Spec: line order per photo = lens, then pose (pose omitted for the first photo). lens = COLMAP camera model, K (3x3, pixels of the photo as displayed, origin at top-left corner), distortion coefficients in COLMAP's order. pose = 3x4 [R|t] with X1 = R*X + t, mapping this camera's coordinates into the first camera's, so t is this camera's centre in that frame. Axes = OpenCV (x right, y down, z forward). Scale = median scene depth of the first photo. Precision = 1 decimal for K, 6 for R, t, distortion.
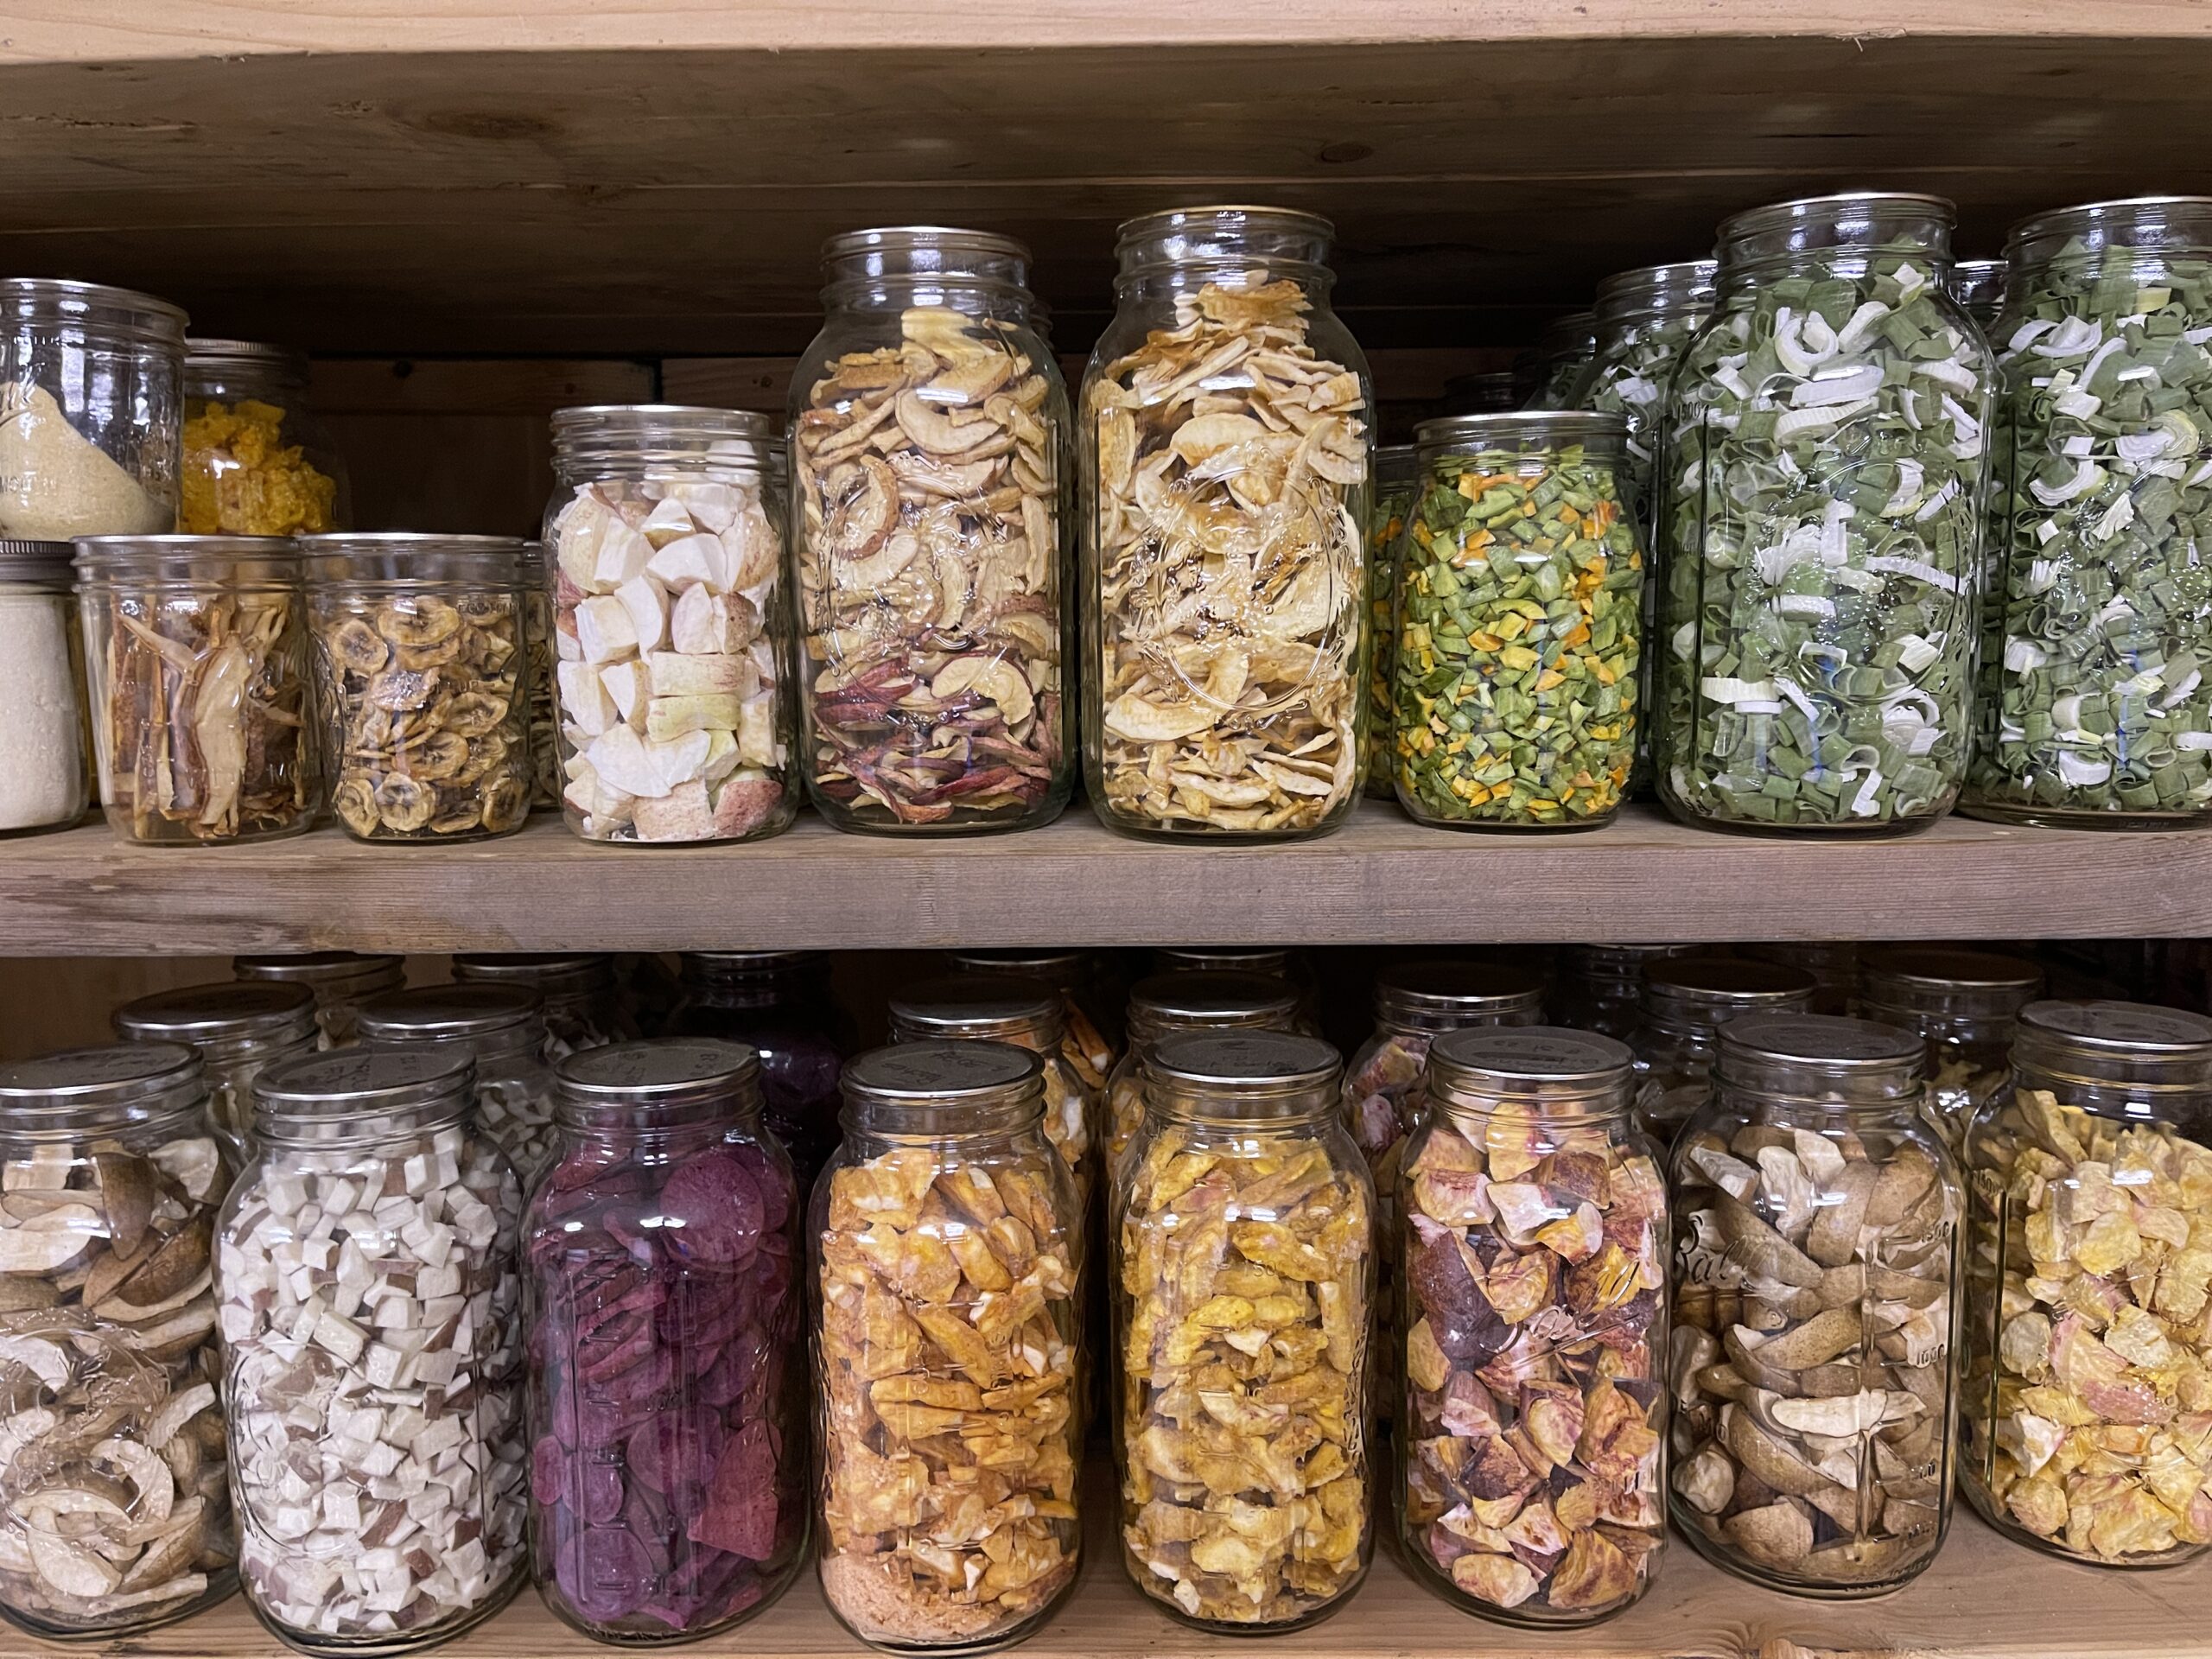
lens RADIAL K [[1710.3, 0, 1110.5], [0, 1710.3, 824.8], [0, 0, 1]] dist [0.065369, -0.069856]
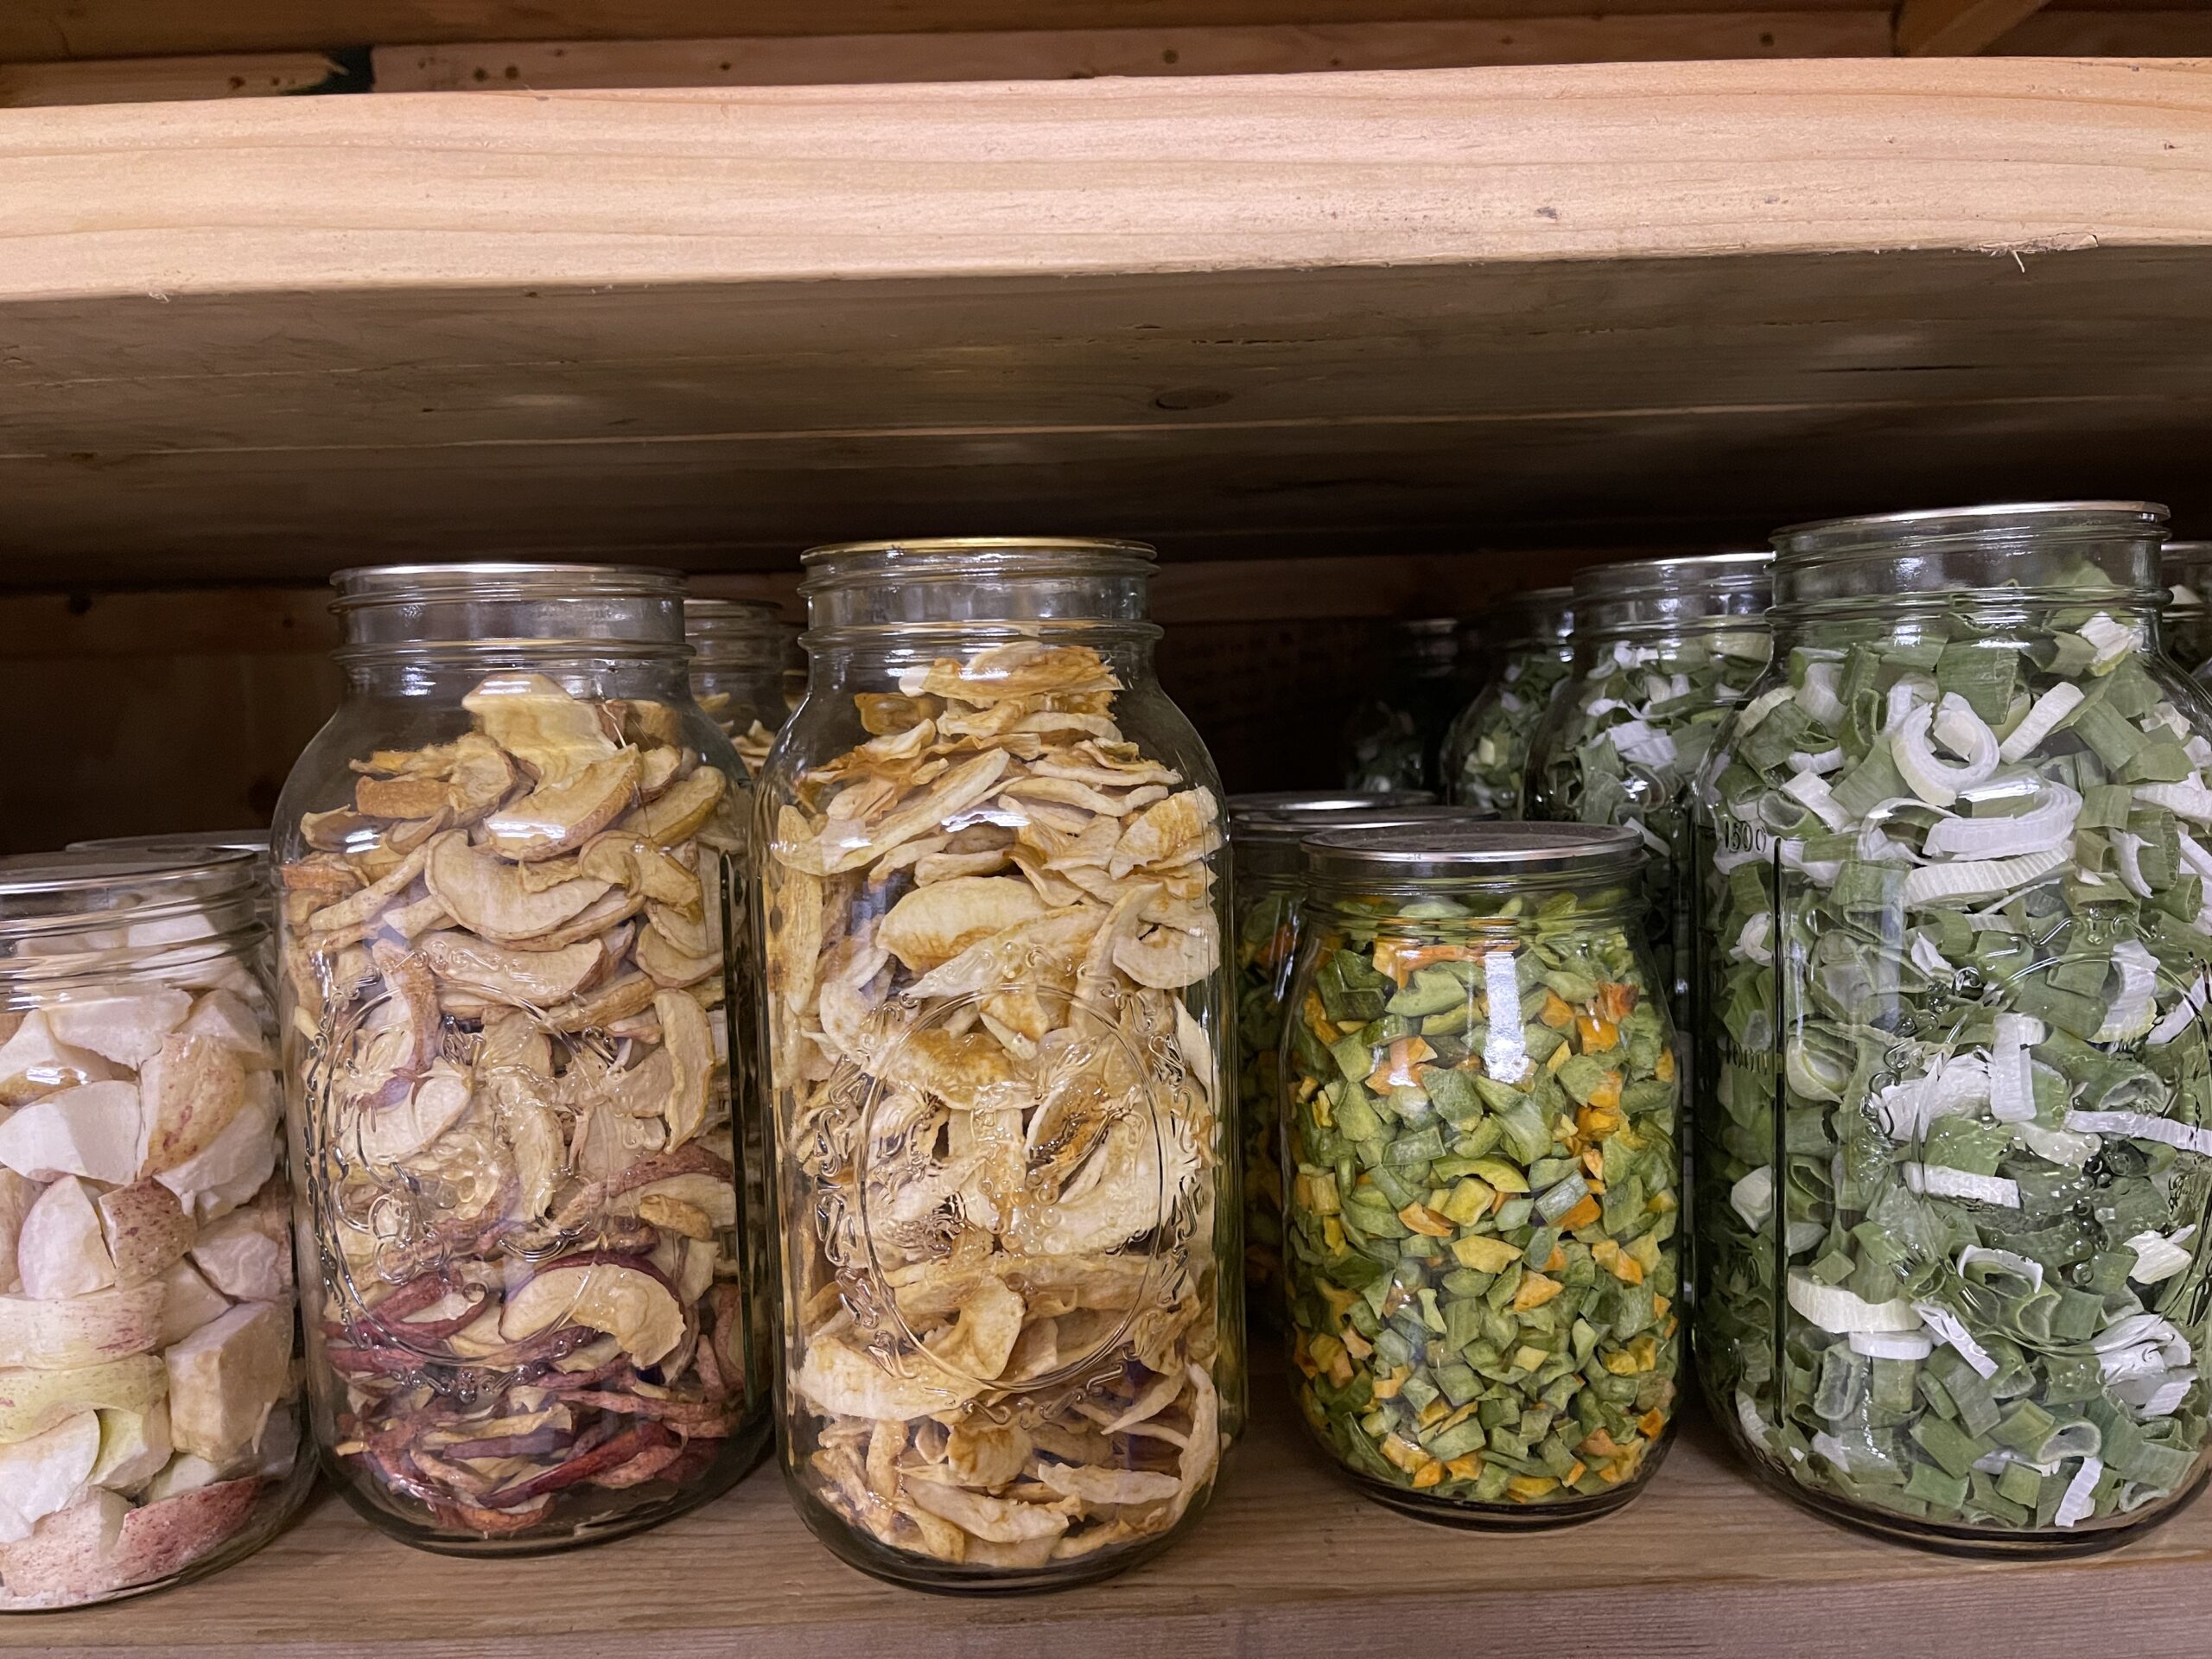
lens RADIAL K [[1710.3, 0, 1108.1], [0, 1710.3, 836.2], [0, 0, 1]] dist [0.065369, -0.069856]
pose [[0.999477, -0.023117, 0.022605, 0.095863], [0.024217, 0.998472, -0.049672, -0.213973], [-0.021422, 0.050194, 0.998510, 0.393609]]
